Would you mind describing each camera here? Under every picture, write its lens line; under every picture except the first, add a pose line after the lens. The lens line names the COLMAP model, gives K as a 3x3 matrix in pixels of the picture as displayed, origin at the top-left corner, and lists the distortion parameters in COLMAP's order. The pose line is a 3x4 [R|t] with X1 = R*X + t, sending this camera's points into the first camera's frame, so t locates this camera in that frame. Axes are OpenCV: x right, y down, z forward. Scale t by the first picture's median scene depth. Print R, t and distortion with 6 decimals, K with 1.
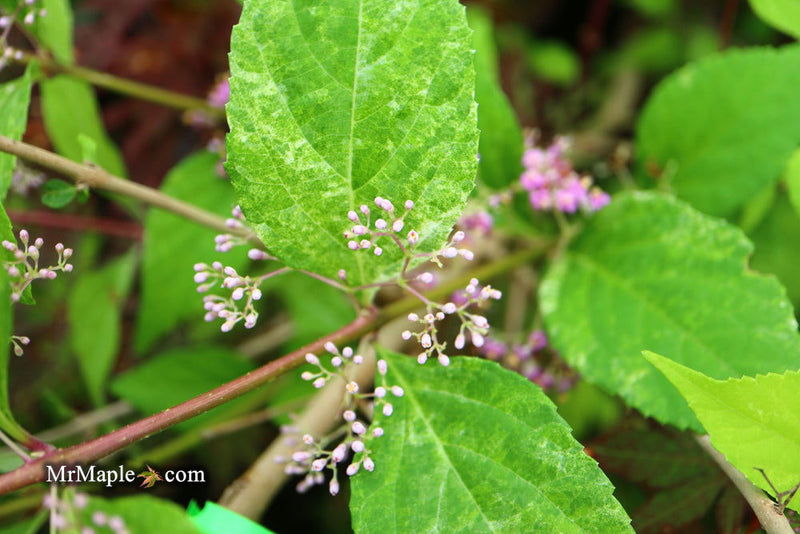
lens RADIAL K [[1141.1, 0, 400.0], [0, 1141.1, 267.0], [0, 0, 1]] dist [0.055058, 0.108597]
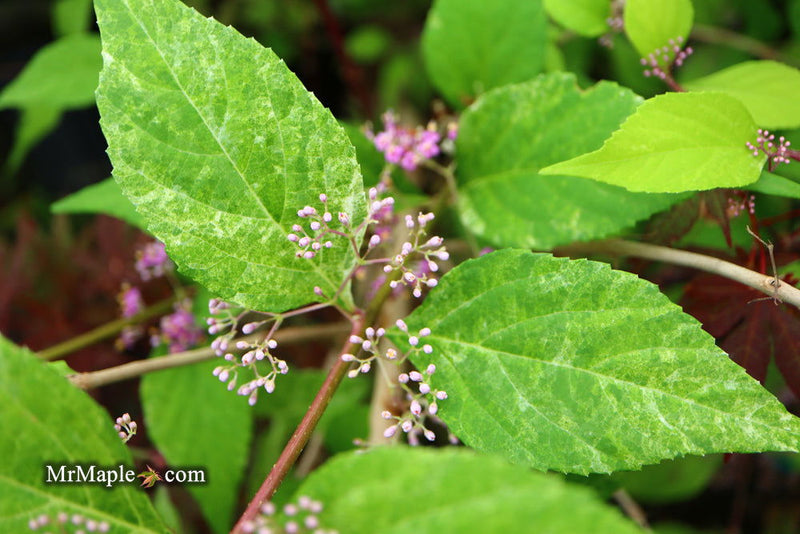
lens RADIAL K [[1141.1, 0, 400.0], [0, 1141.1, 267.0], [0, 0, 1]] dist [0.055058, 0.108597]
pose [[0.760262, -0.640025, 0.111220, -0.107919], [0.649014, 0.755718, -0.087587, 0.153375], [-0.027993, 0.138772, 0.989929, -0.159145]]
